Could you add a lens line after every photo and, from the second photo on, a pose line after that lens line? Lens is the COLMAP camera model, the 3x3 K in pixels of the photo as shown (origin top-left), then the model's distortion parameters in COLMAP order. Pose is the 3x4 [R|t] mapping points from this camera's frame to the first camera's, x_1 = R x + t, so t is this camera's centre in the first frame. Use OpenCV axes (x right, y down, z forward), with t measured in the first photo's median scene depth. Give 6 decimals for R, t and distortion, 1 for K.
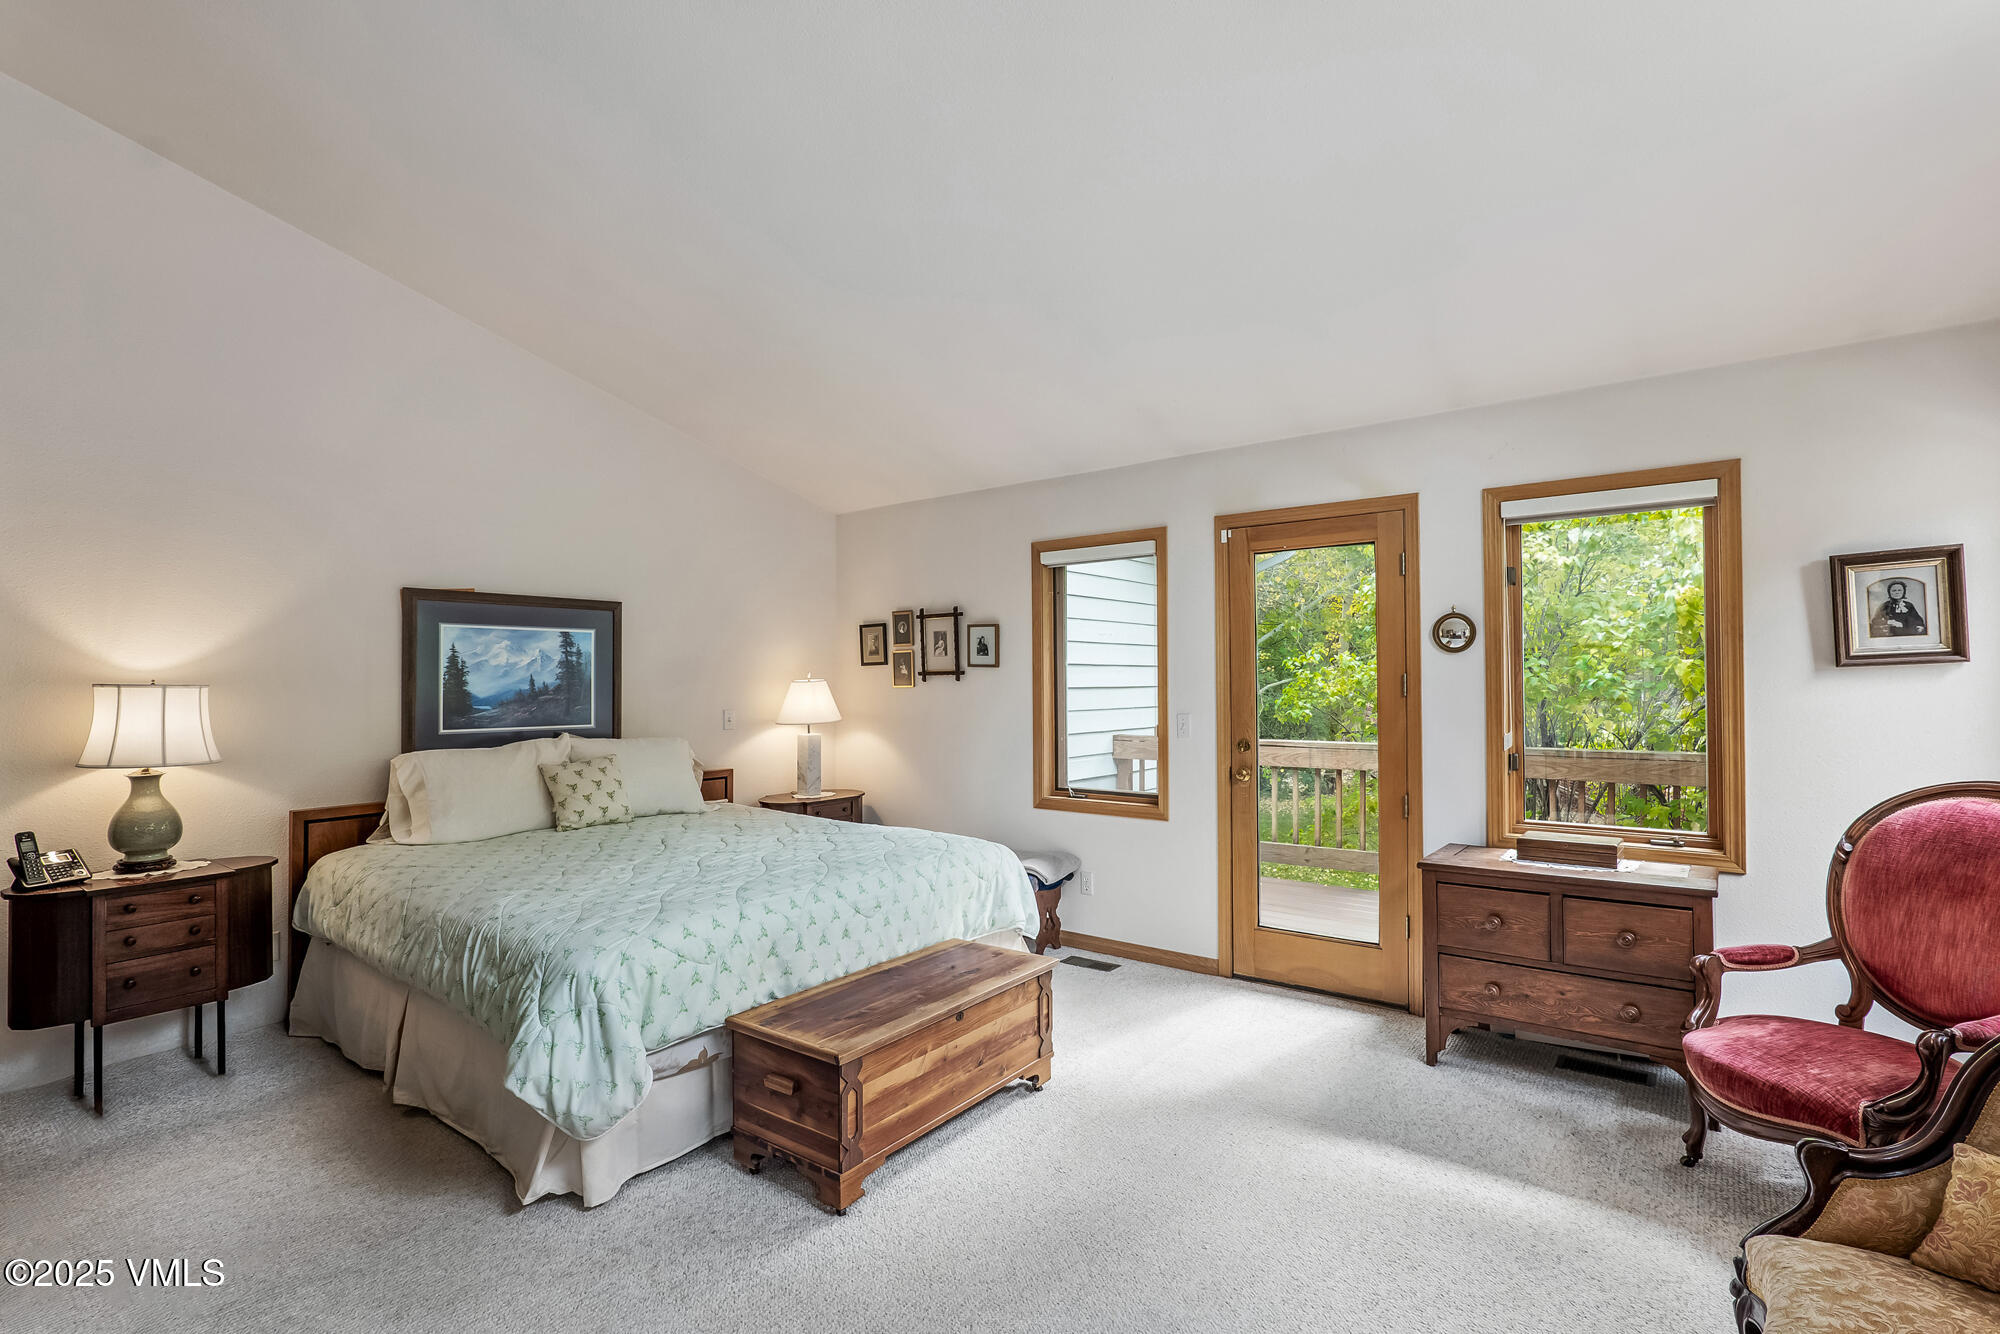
lens RADIAL K [[948.5, 0, 1003.8], [0, 948.5, 664.2], [0, 0, 1]] dist [-0.004807, -0.000303]
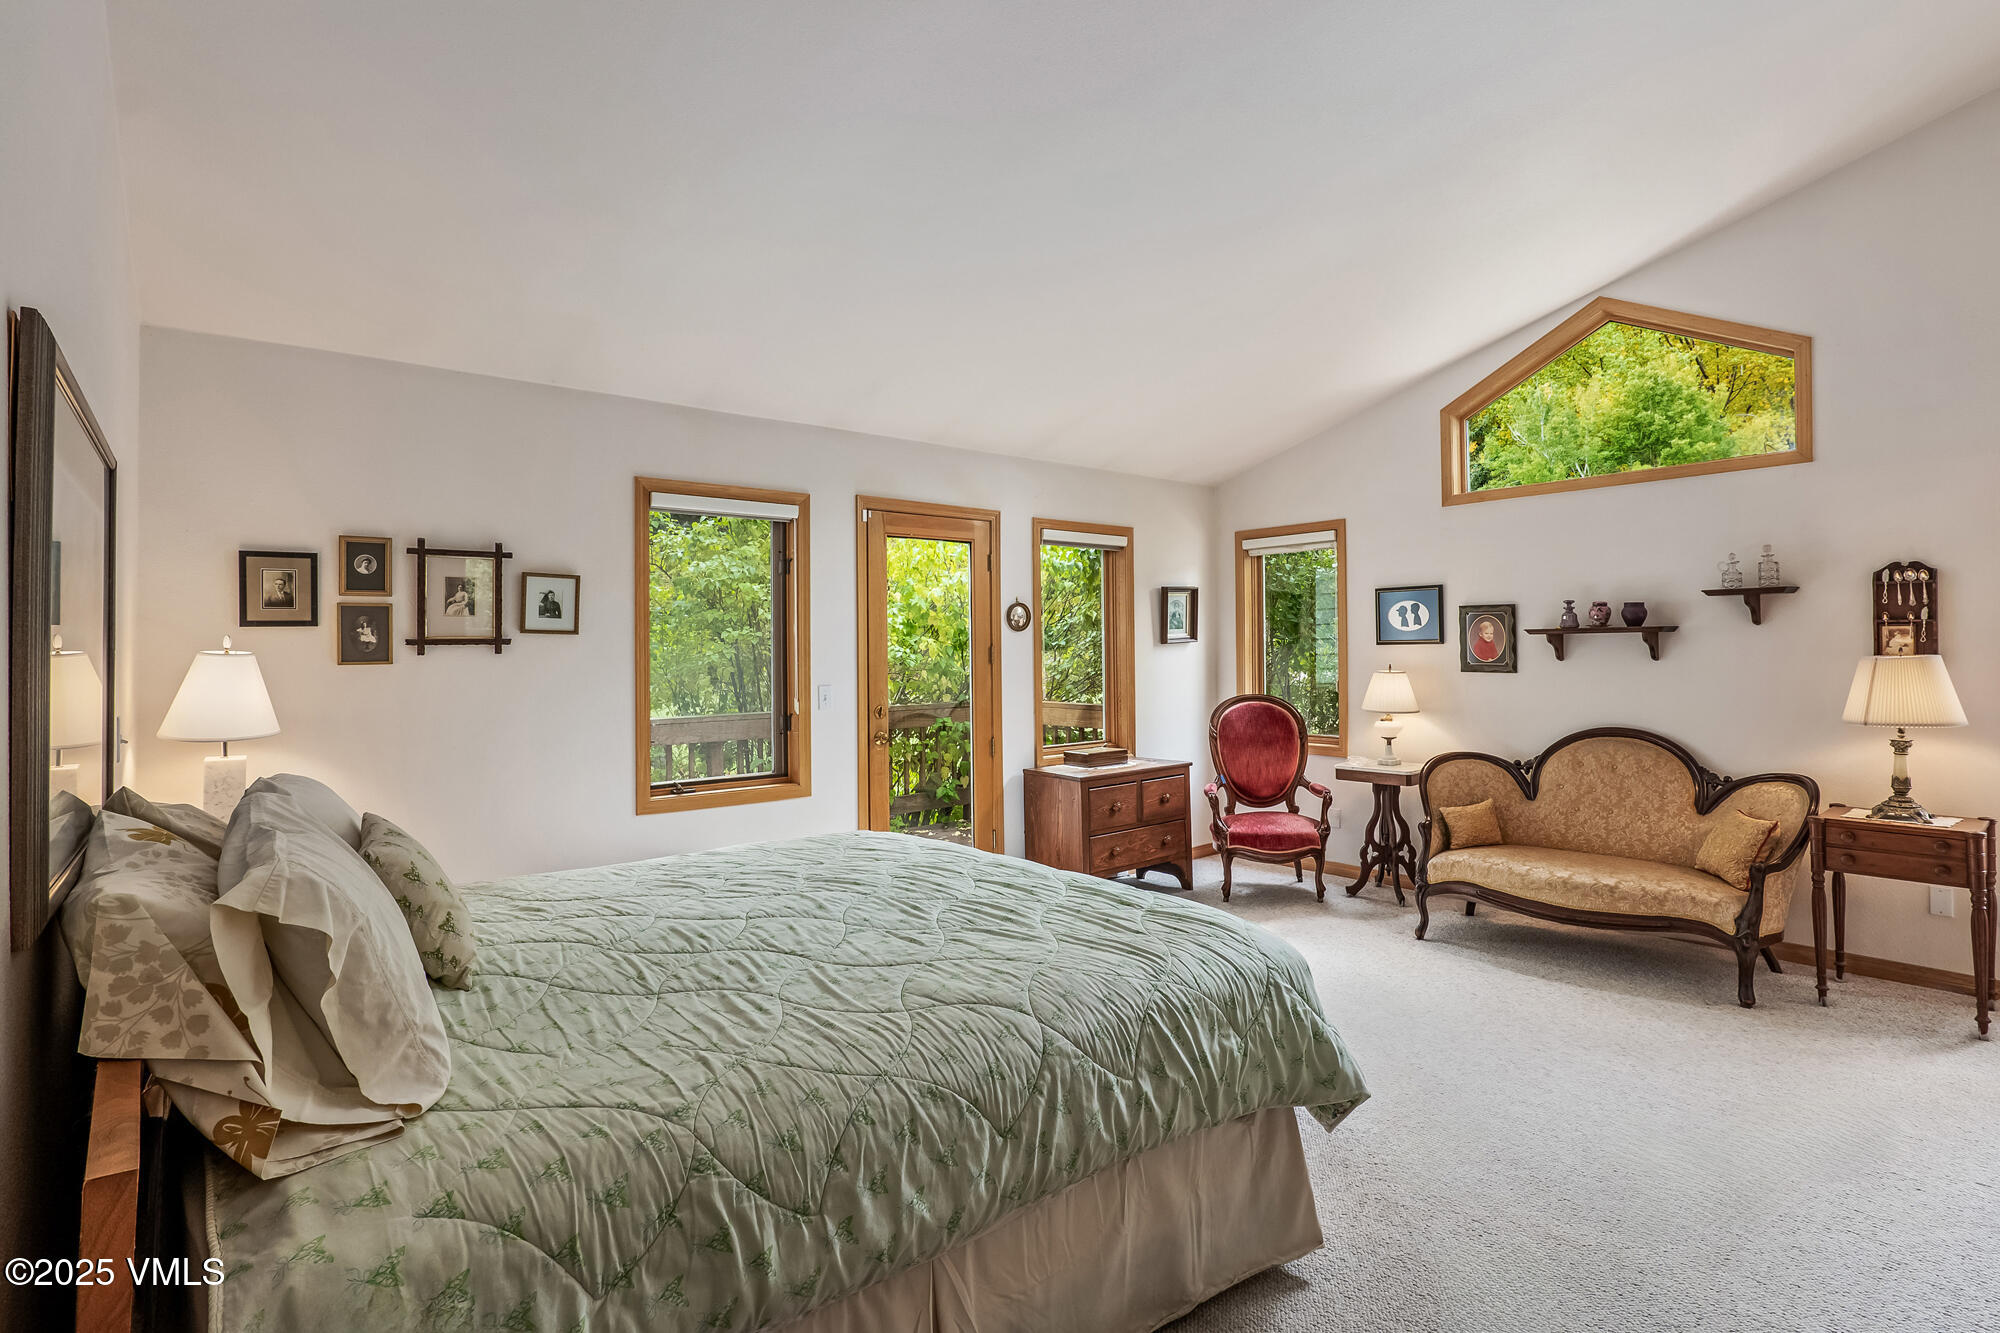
lens RADIAL K [[948.5, 0, 1004.8], [0, 948.5, 658.0], [0, 0, 1]] dist [-0.004807, -0.000303]
pose [[0.232893, 0.005279, 0.972488, -0.627362], [-0.001972, 0.999986, -0.004956, 0.023674], [-0.972500, -0.000764, 0.232900, 0.497244]]
